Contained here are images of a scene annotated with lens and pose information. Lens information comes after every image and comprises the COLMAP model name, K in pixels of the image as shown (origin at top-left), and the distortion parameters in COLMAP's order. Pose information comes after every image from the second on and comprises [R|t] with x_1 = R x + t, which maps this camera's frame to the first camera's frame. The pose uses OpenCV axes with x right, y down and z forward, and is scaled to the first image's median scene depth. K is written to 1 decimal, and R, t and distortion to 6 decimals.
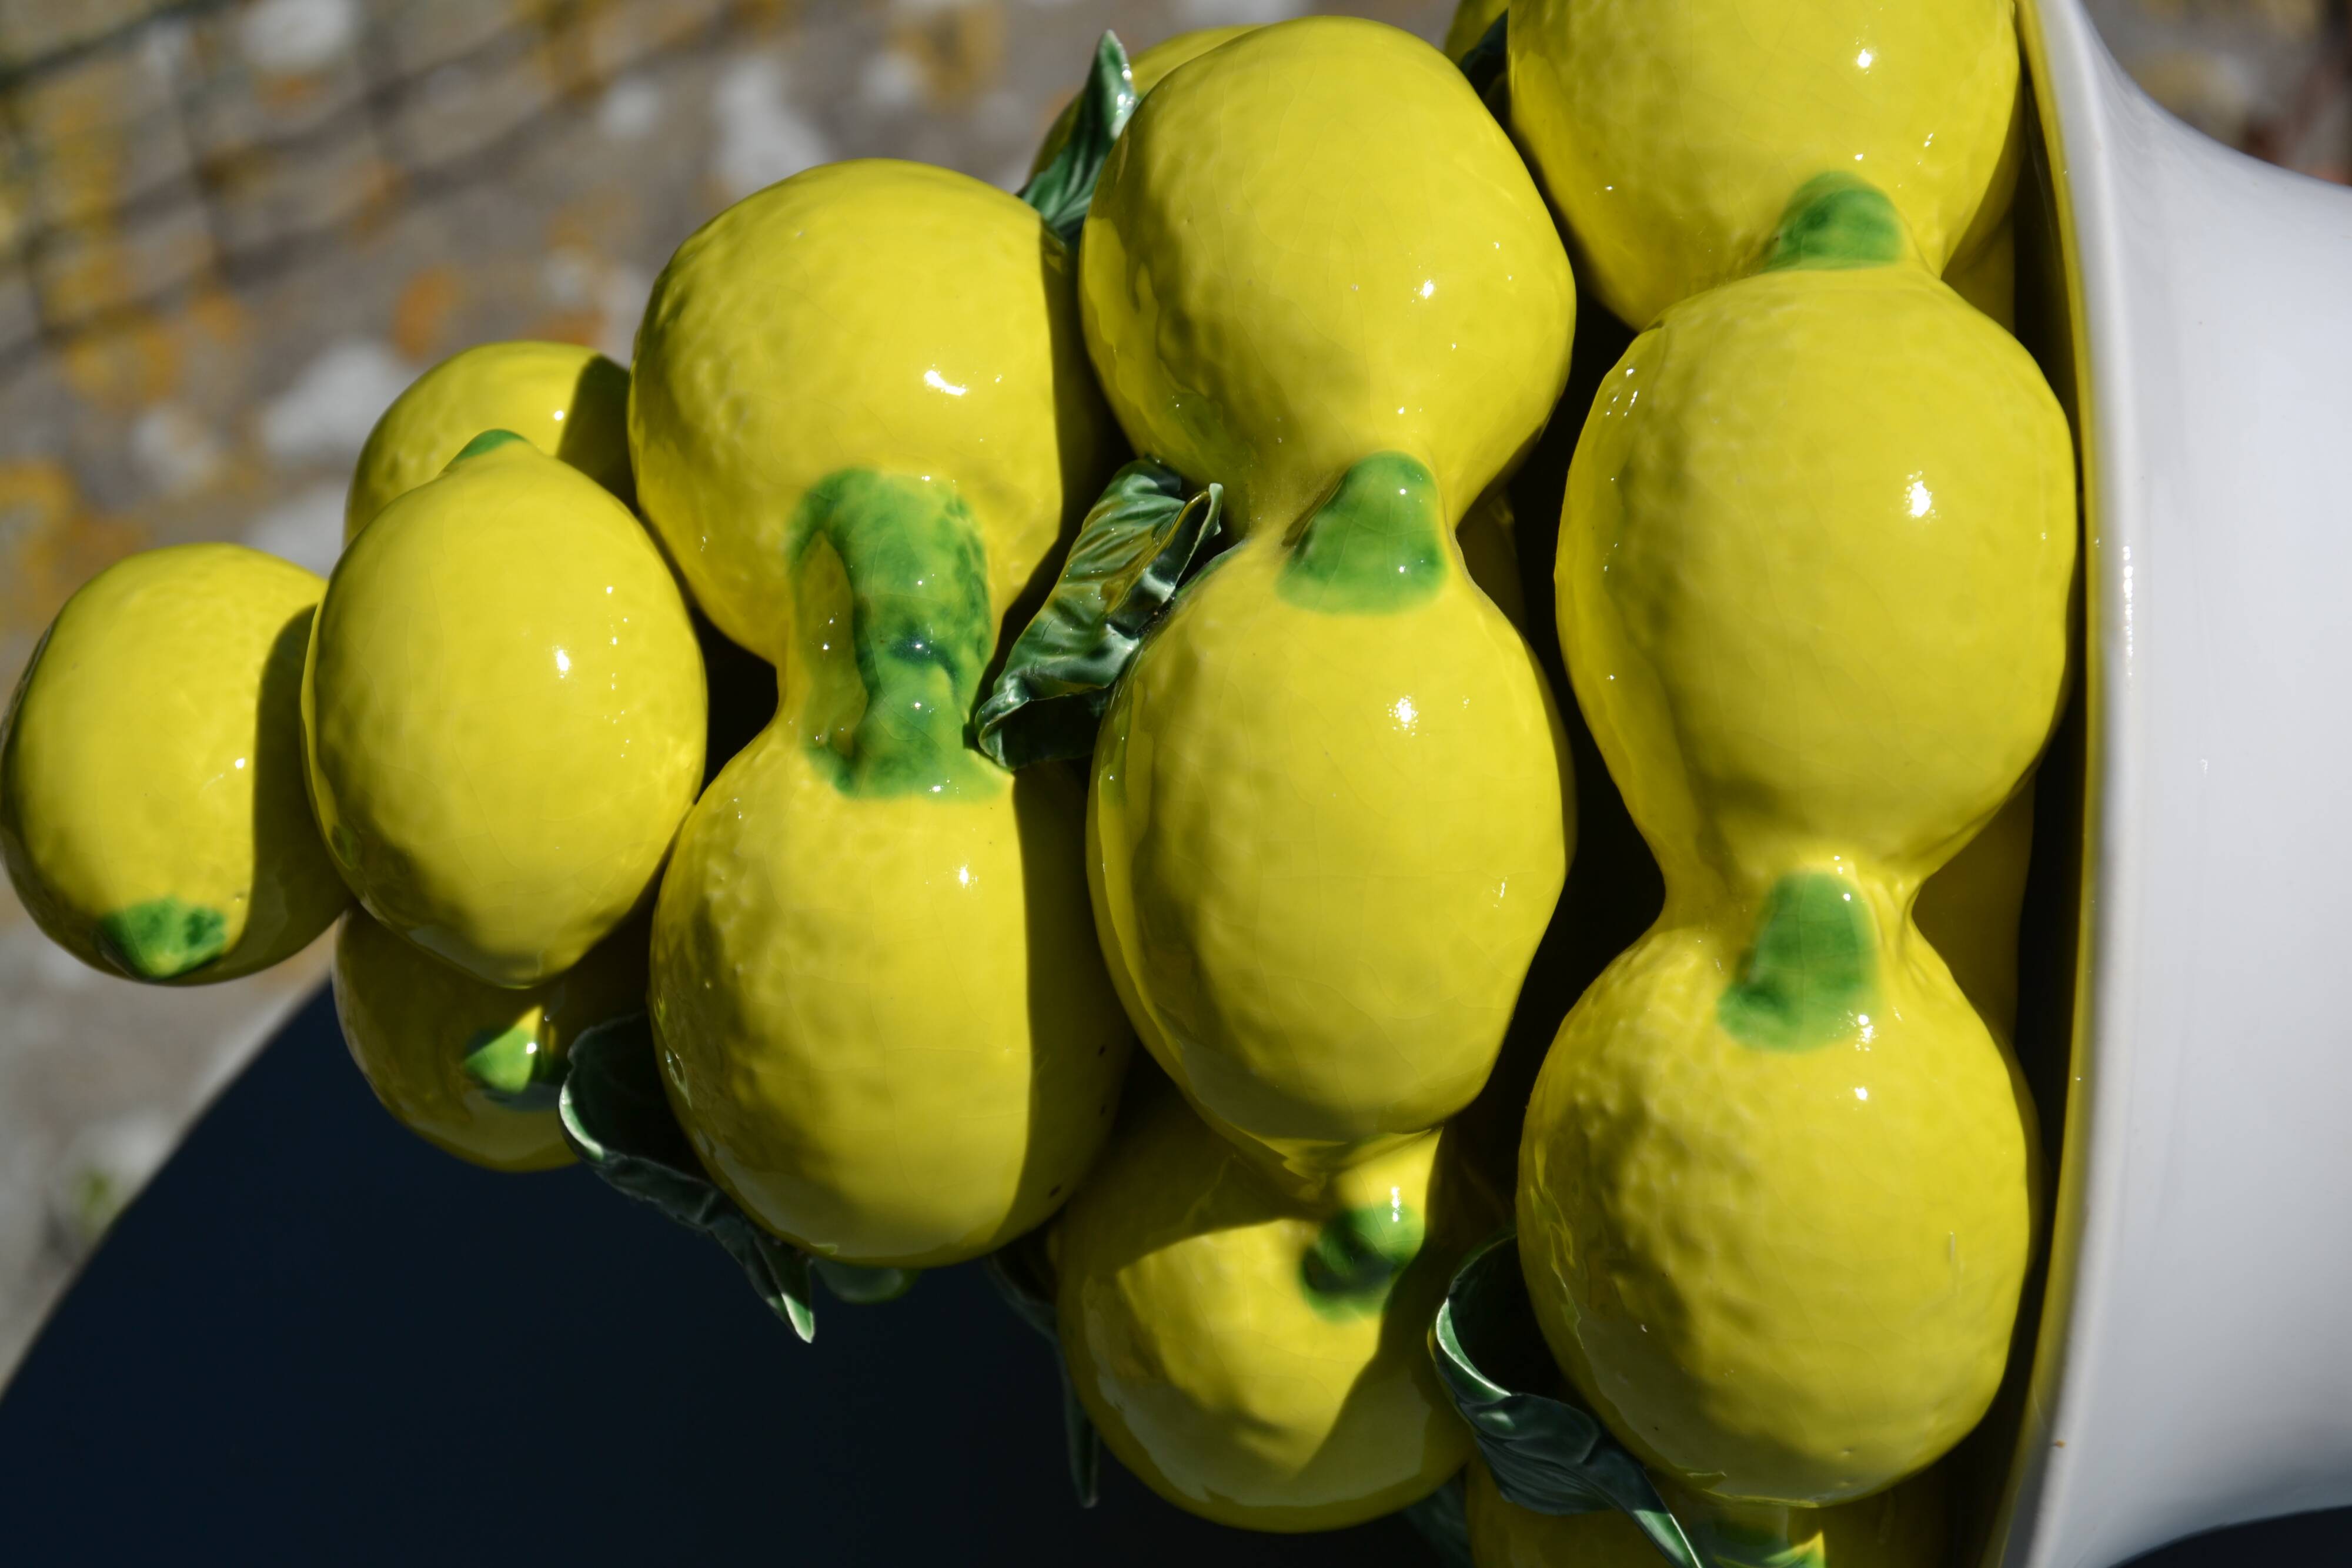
lens RADIAL K [[5405.2, 0, 1176.0], [0, 5405.2, 784.0], [0, 0, 1]] dist [0.250012, 0.219823]
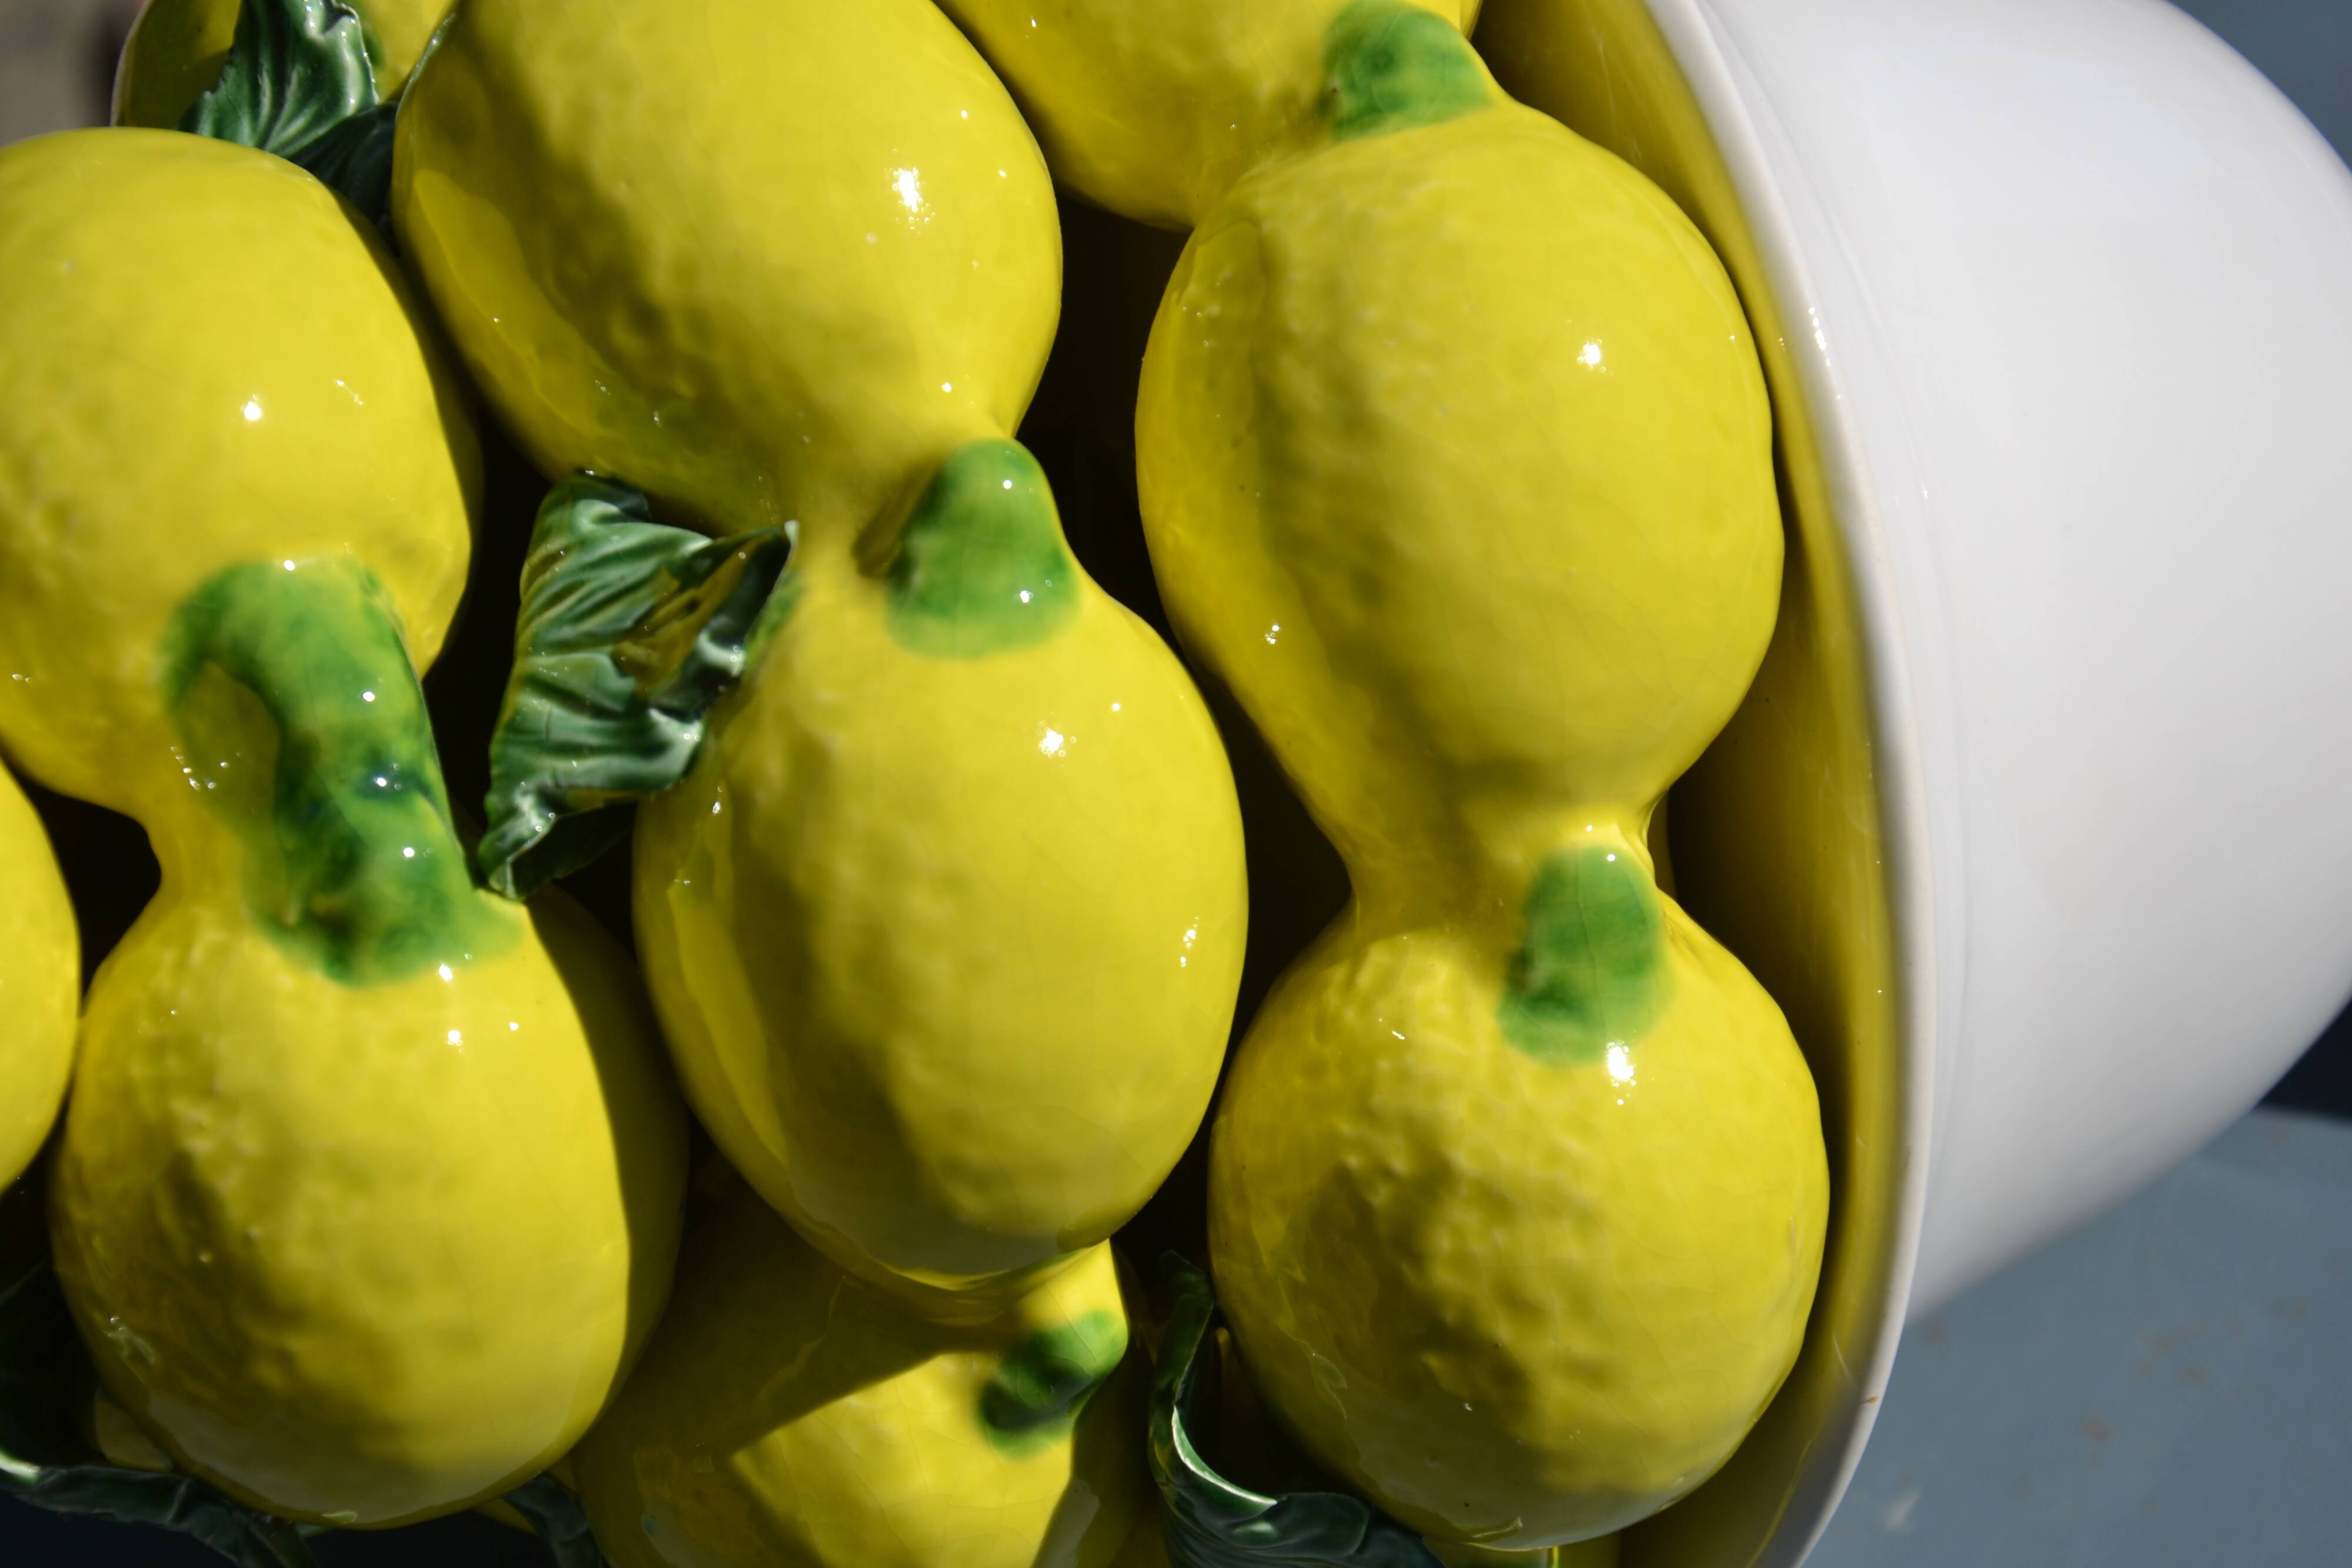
lens RADIAL K [[5405.2, 0, 1176.0], [0, 5405.2, 784.0], [0, 0, 1]] dist [0.250012, 0.219823]
pose [[0.912018, -0.215361, 0.349061, -0.221518], [0.172608, 0.973553, 0.149669, -0.124189], [-0.372062, -0.076250, 0.925071, 0.231758]]
